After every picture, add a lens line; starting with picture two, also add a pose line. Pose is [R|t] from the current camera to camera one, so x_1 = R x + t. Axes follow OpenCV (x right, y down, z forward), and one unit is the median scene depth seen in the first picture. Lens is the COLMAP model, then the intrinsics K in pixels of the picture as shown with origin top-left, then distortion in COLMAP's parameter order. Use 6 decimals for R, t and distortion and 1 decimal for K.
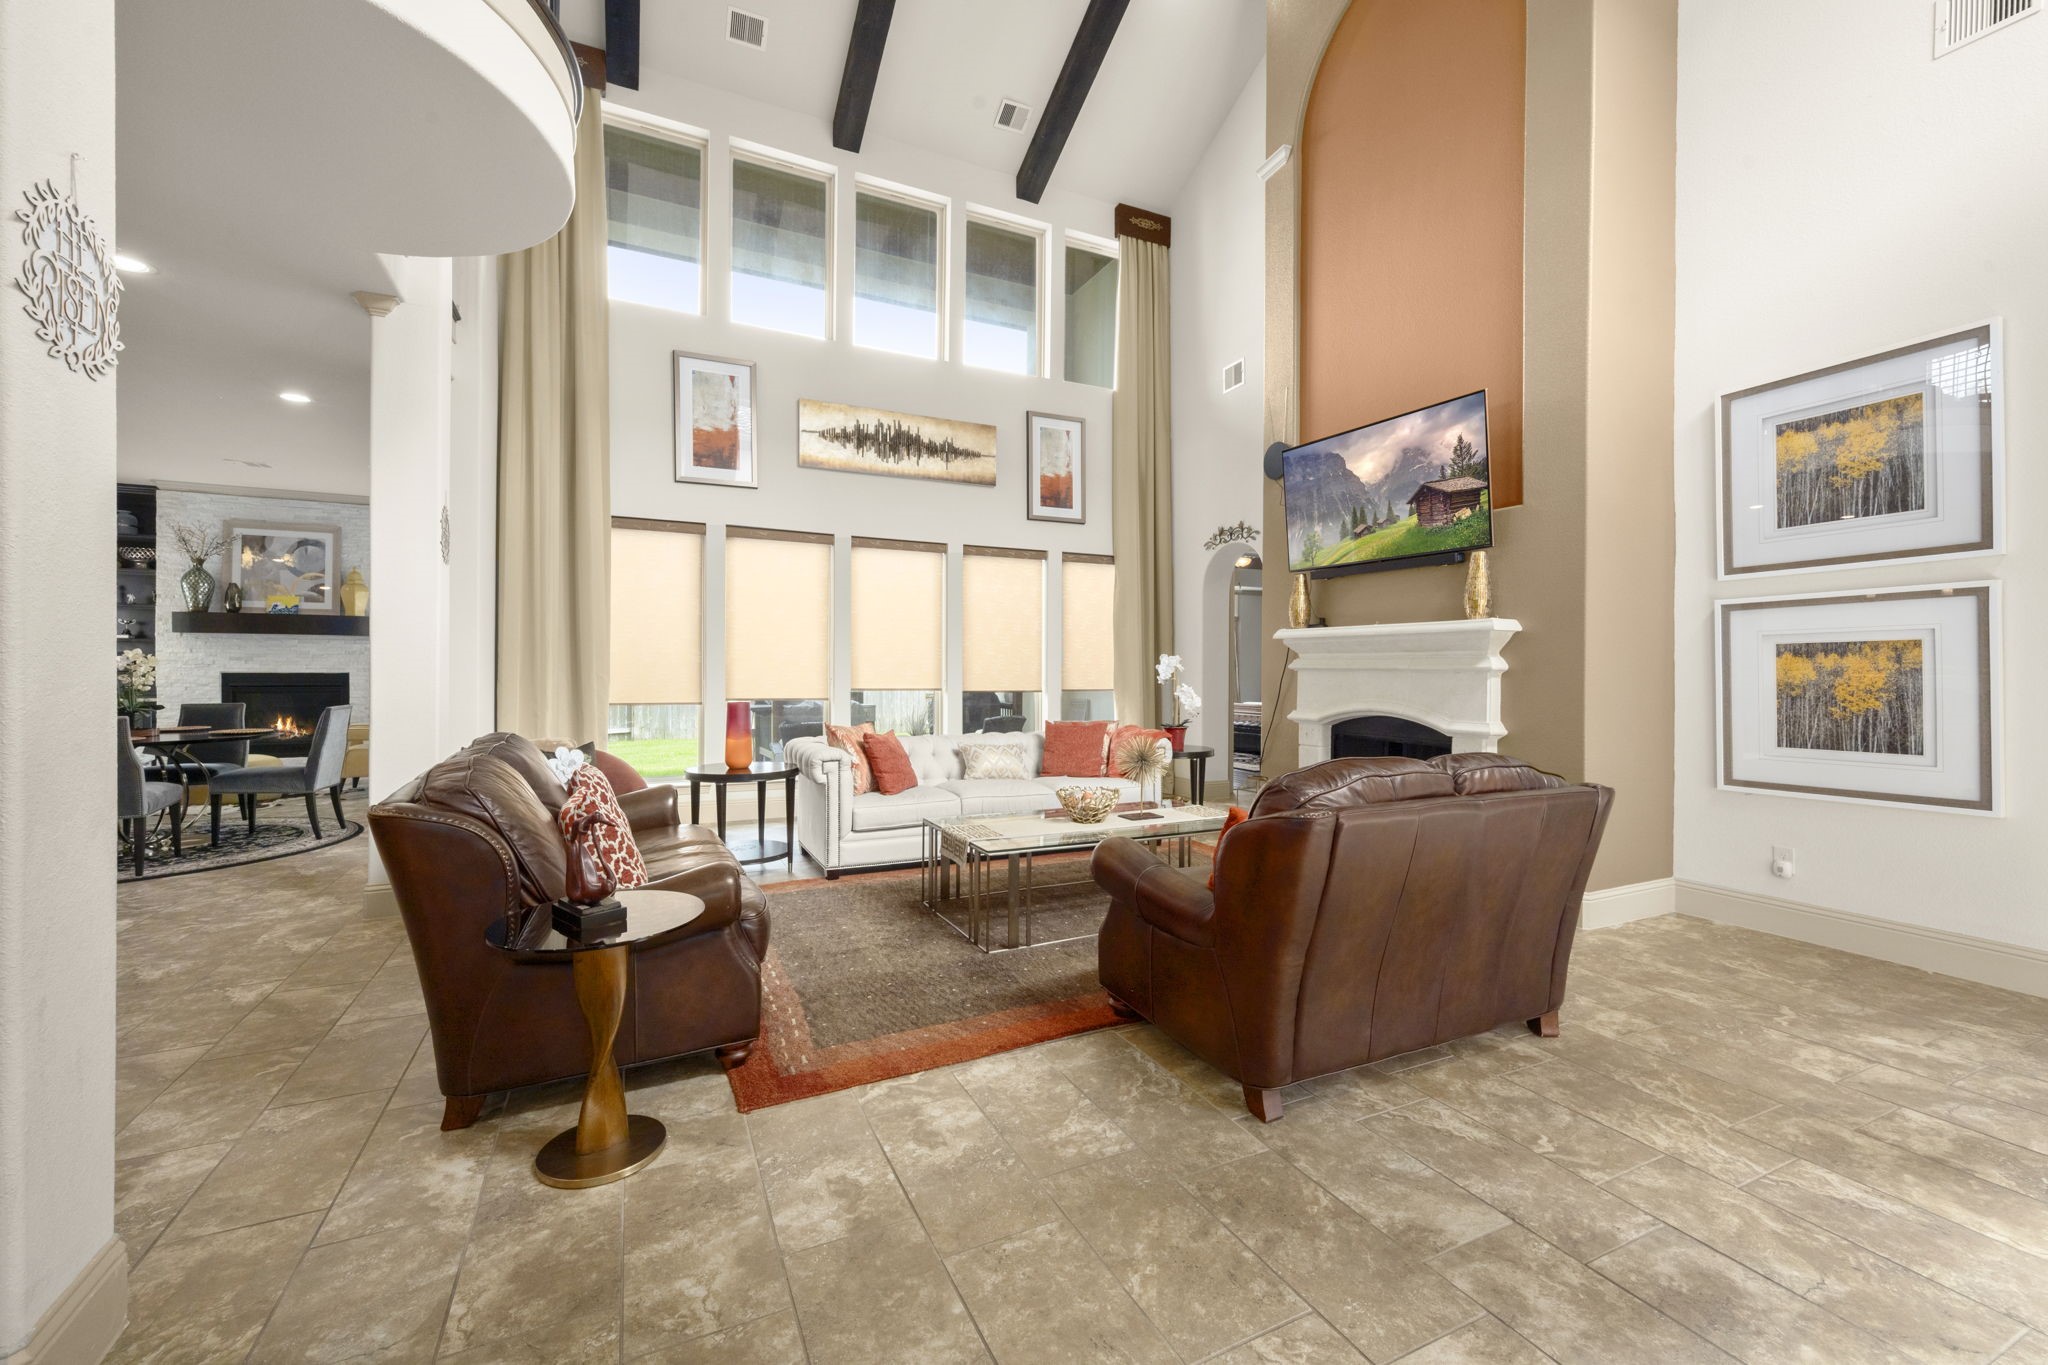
lens RADIAL K [[830.6, 0, 1024.0], [0, 830.6, 682.5], [0, 0, 1]] dist [-0.004558, -0.000134]
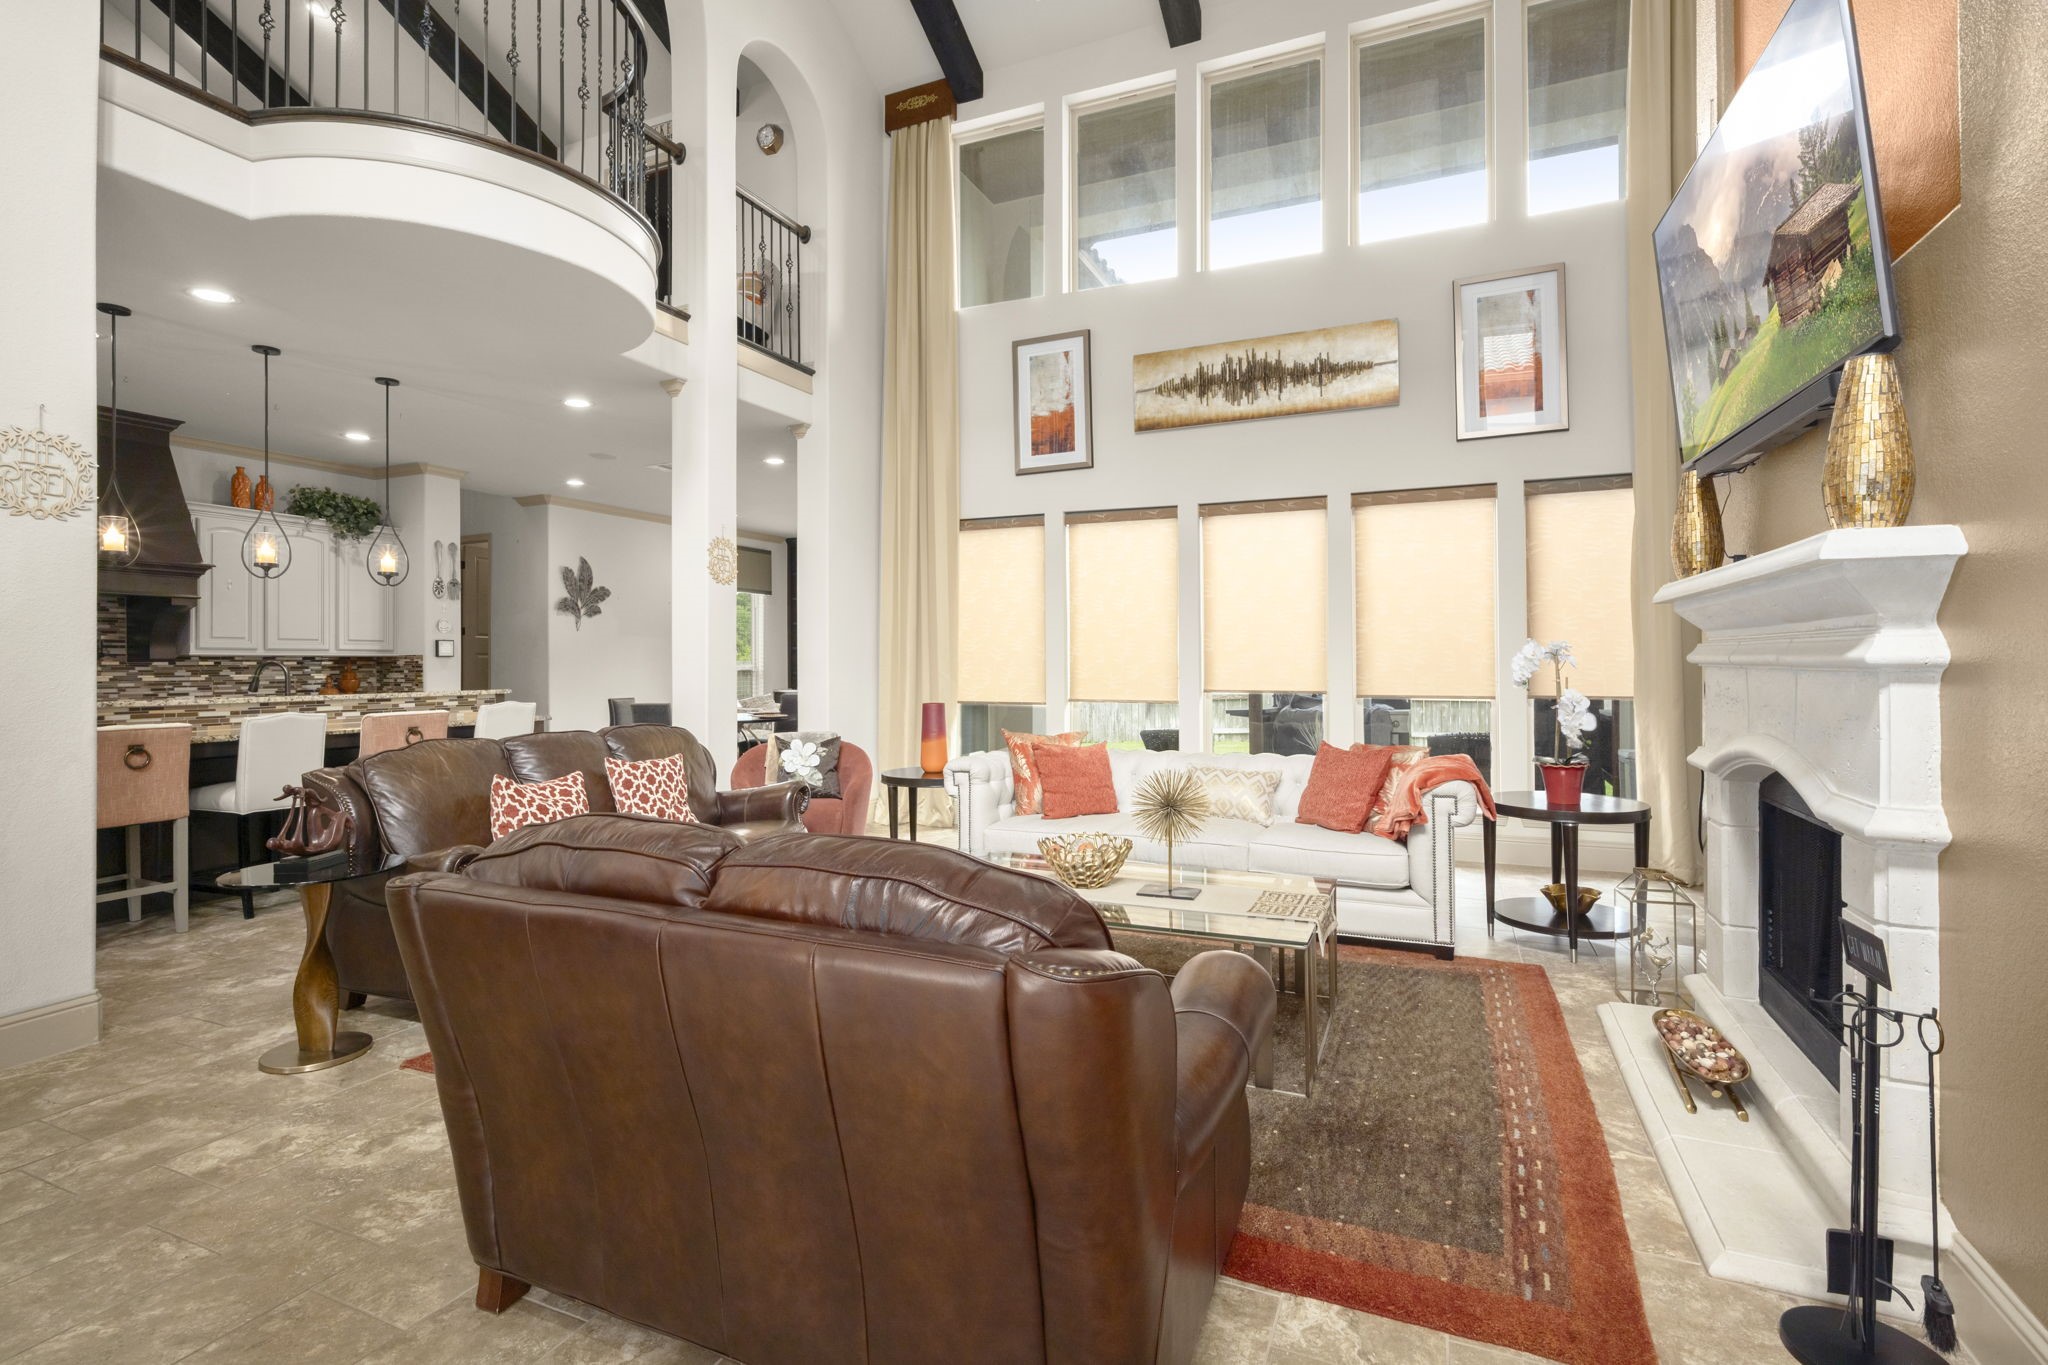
lens RADIAL K [[939.3, 0, 1027.5], [0, 939.3, 669.0], [0, 0, 1]] dist [-0.018893, 0.006984]
pose [[0.652818, -0.001907, -0.757512, 0.425874], [-0.000343, 0.999996, -0.002813, -0.010349], [0.757514, 0.002096, 0.652815, 0.287677]]
